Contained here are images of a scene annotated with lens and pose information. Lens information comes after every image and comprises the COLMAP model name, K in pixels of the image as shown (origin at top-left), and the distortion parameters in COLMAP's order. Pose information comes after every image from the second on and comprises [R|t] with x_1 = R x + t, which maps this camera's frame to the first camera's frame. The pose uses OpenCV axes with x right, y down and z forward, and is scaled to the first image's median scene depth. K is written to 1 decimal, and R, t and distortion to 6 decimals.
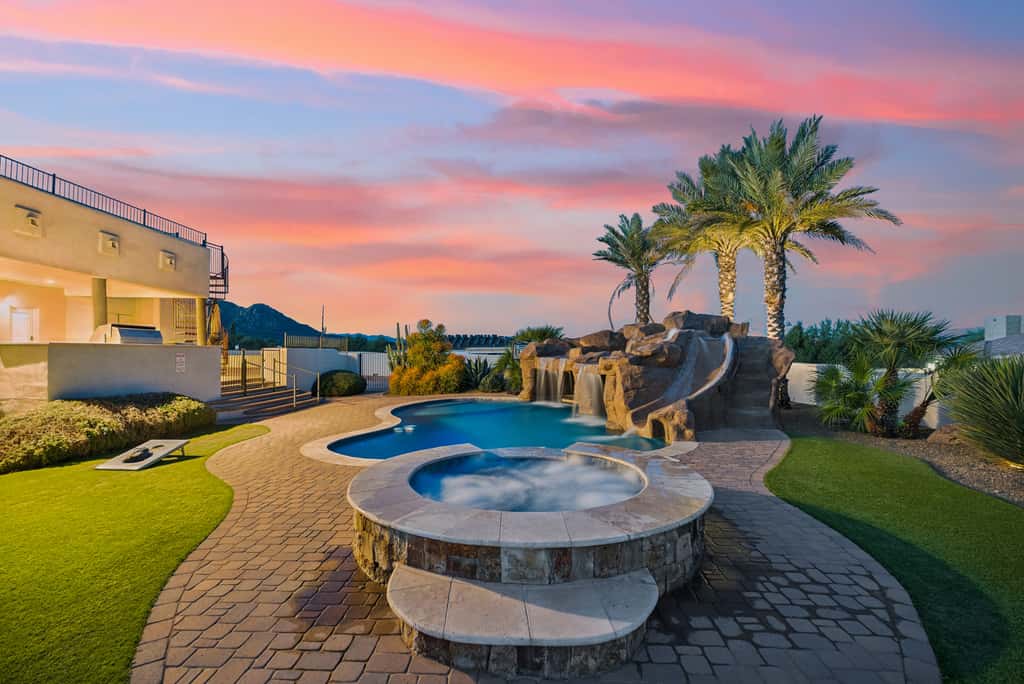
lens RADIAL K [[458.8, 0, 512.0], [0, 458.8, 342.0], [0, 0, 1]] dist [-0.000934, -0.000086]
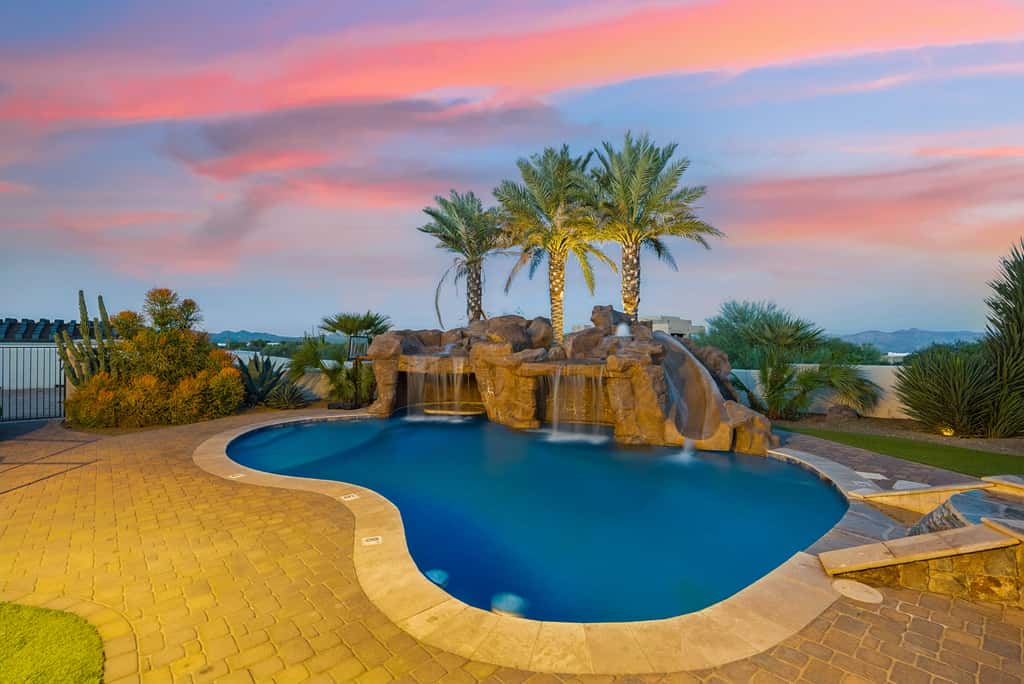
lens RADIAL K [[458.8, 0, 512.0], [0, 458.8, 342.0], [0, 0, 1]] dist [-0.000934, -0.000086]
pose [[0.728500, 0.016362, 0.684850, -0.363489], [-0.022167, 0.999754, -0.000306, 0.009921], [-0.684687, -0.014958, 0.728684, 0.406873]]
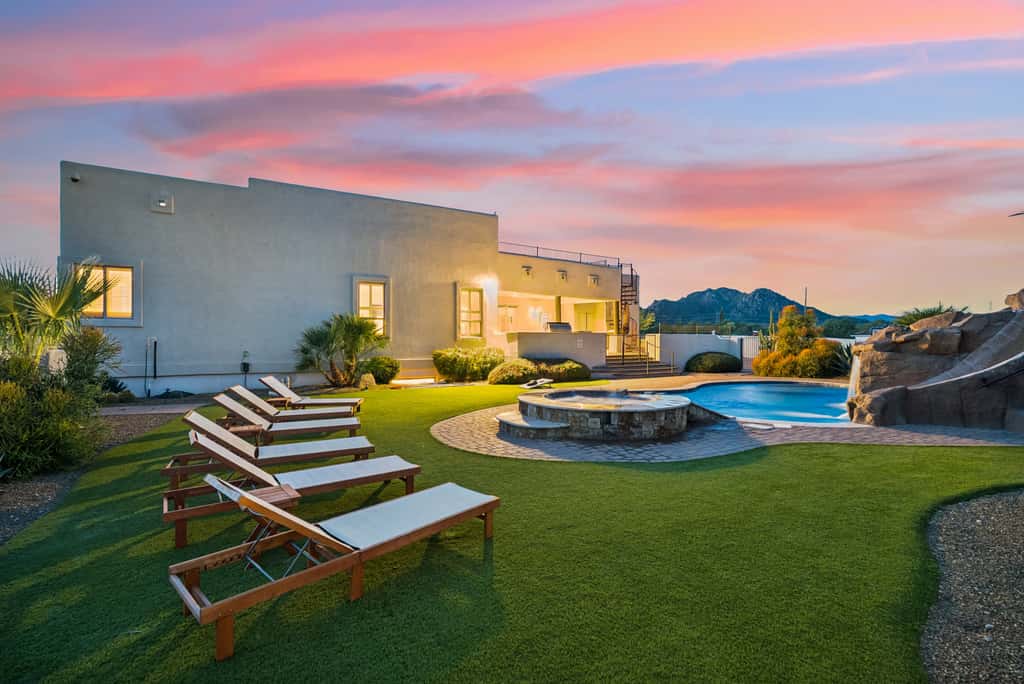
lens RADIAL K [[458.8, 0, 512.0], [0, 458.8, 342.0], [0, 0, 1]] dist [-0.000934, -0.000086]
pose [[0.537653, 0.012269, -0.843077, 0.481490], [0.016129, 0.999562, 0.024832, -0.004359], [0.843012, -0.026949, 0.537219, -0.129082]]
